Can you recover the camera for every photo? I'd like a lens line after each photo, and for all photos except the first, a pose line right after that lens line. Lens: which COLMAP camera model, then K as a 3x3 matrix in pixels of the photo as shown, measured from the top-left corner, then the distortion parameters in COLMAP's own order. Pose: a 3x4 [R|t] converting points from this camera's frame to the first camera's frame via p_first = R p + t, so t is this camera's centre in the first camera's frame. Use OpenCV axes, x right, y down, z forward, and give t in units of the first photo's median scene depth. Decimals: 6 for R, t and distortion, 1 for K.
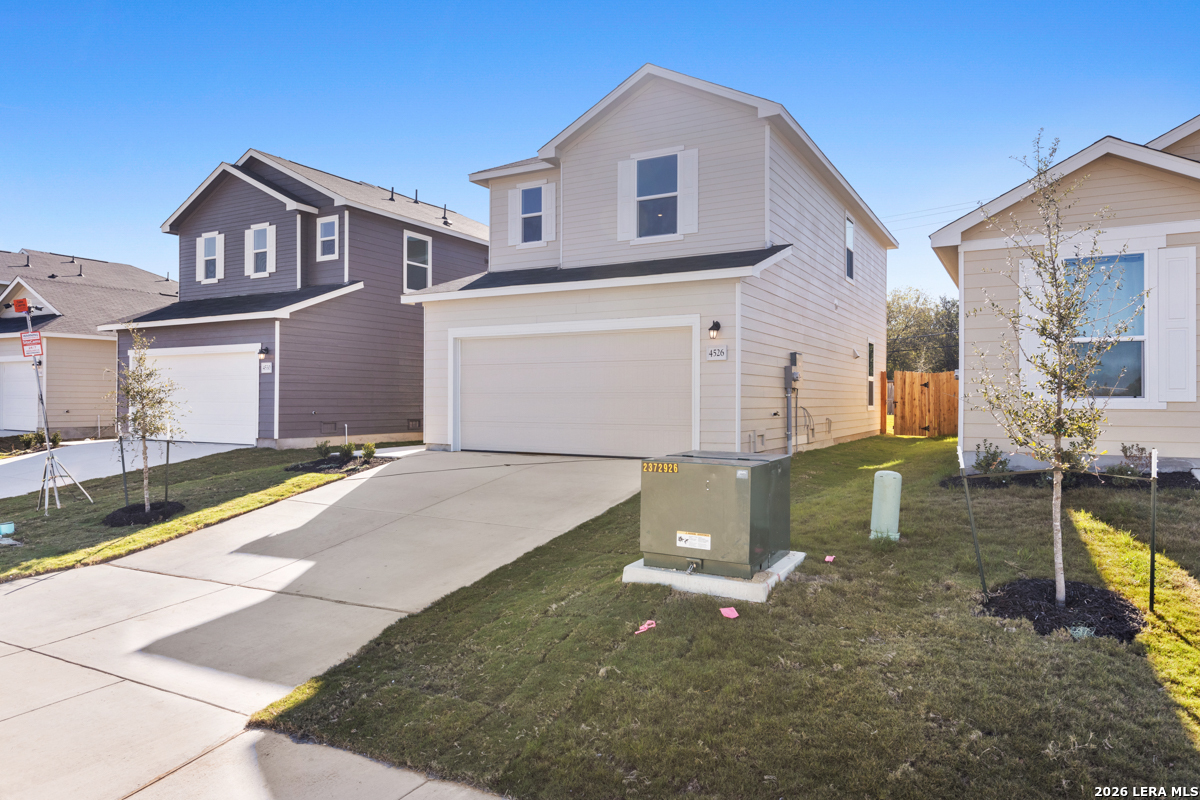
lens RADIAL K [[751.6, 0, 603.6], [0, 751.6, 399.1], [0, 0, 1]] dist [0.008270, -0.000979]
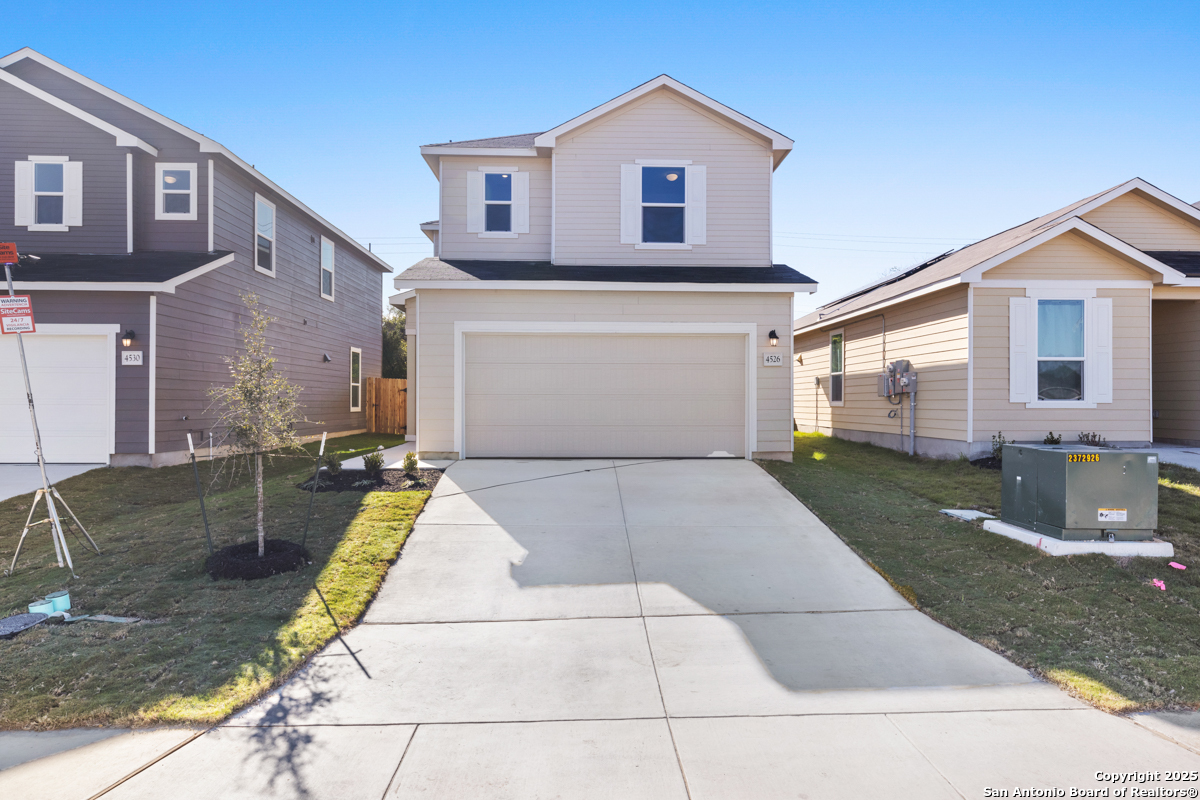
lens RADIAL K [[751.6, 0, 602.6], [0, 751.6, 403.4], [0, 0, 1]] dist [0.008270, -0.000979]
pose [[0.856398, -0.001320, 0.516315, -0.521923], [-0.000751, 0.999992, 0.003802, -0.000440], [-0.516316, -0.003644, 0.856390, 0.153241]]
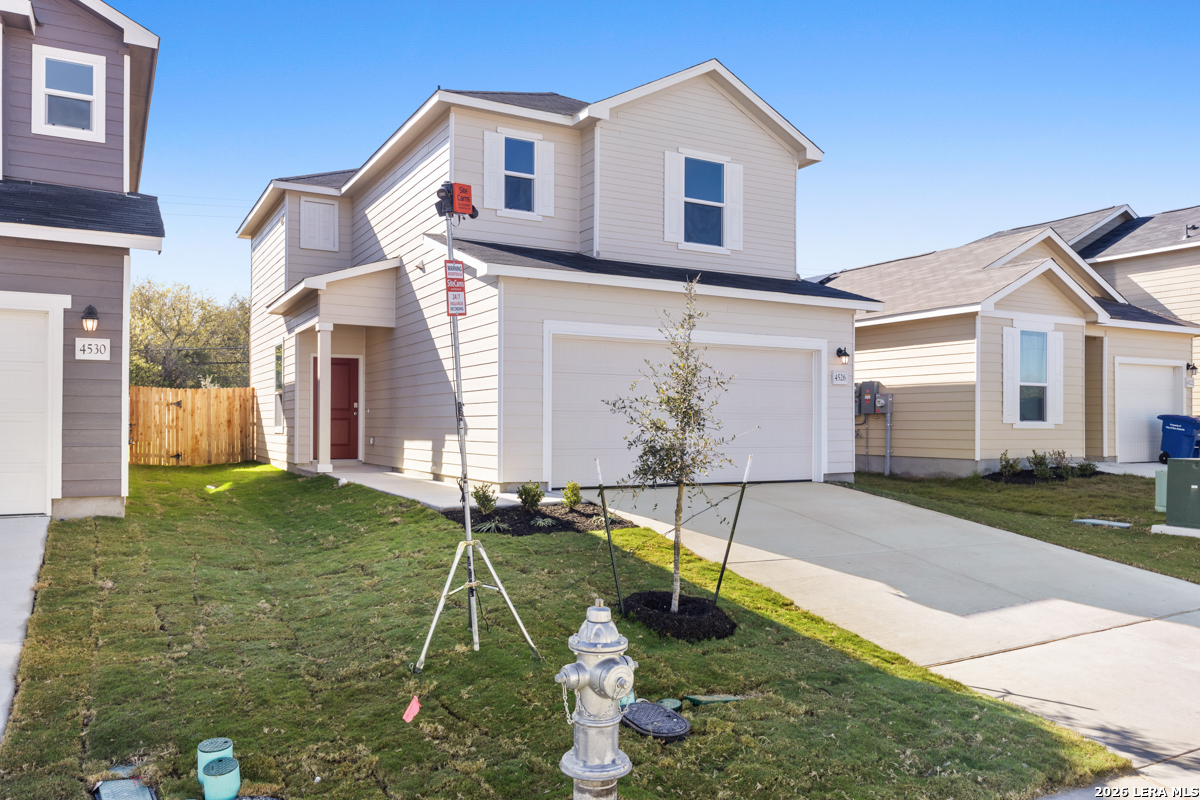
lens RADIAL K [[893.2, 0, 600.2], [0, 893.2, 421.1], [0, 0, 1]] dist [0.000813, -0.002118]
pose [[0.525599, 0.004650, 0.850720, -0.913293], [-0.005240, 0.999984, -0.002228, 0.004310], [-0.850717, -0.003287, 0.525614, 0.515185]]
